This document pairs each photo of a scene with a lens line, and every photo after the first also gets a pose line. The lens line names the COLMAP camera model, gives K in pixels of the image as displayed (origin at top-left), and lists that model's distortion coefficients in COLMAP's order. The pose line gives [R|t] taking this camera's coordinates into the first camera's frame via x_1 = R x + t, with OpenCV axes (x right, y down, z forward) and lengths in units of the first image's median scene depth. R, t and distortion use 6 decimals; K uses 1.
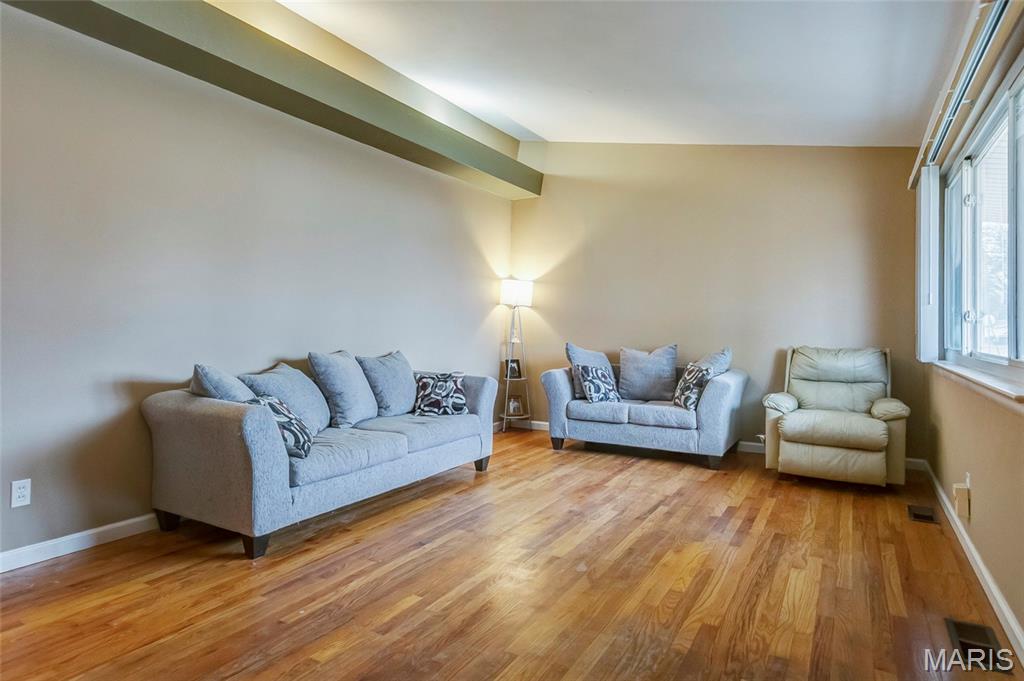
lens RADIAL K [[583.2, 0, 513.7], [0, 583.2, 335.7], [0, 0, 1]] dist [0.003162, -0.001819]
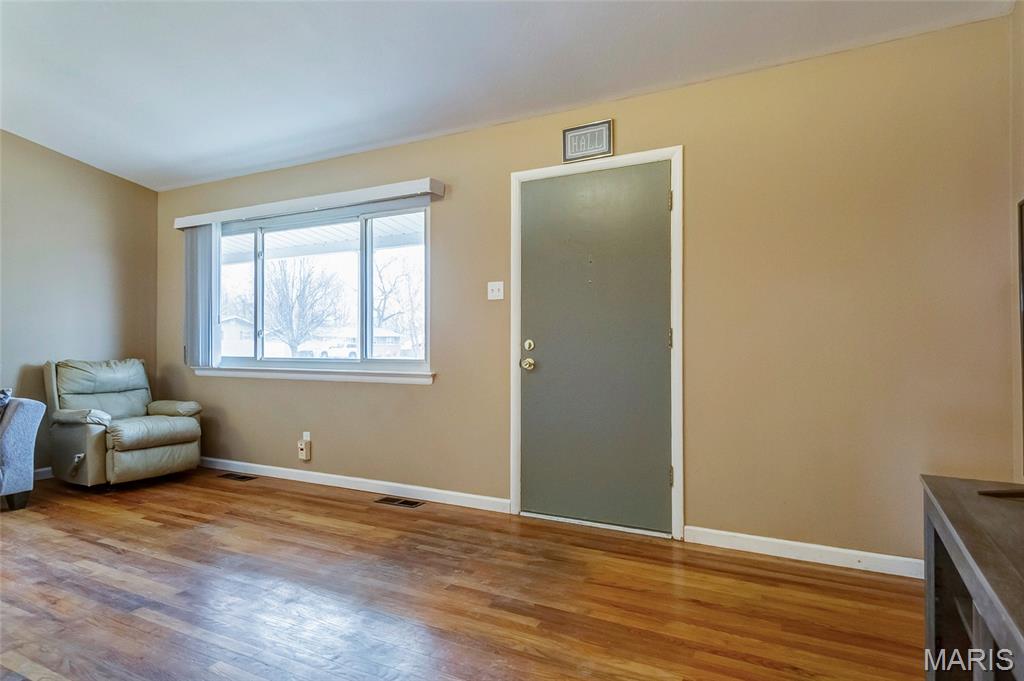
lens RADIAL K [[583.2, 0, 513.7], [0, 583.2, 335.7], [0, 0, 1]] dist [0.003162, -0.001819]
pose [[-0.043530, 0.003472, 0.999046, -0.722427], [0.016074, 0.999867, -0.002775, -0.011879], [-0.998923, 0.015938, -0.043580, 0.423609]]
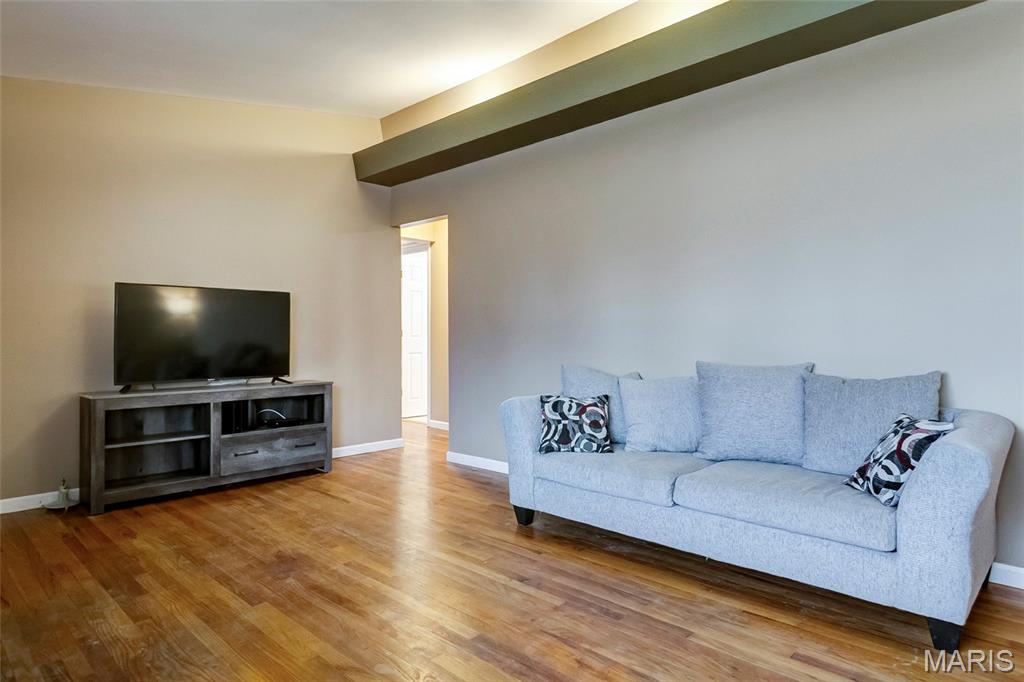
lens RADIAL K [[583.2, 0, 513.7], [0, 583.2, 336.2], [0, 0, 1]] dist [0.003162, -0.001819]
pose [[-0.224906, -0.000764, -0.974380, 0.611789], [-0.011646, 0.999930, 0.001904, -0.008386], [0.974311, 0.011776, -0.224899, 1.036369]]
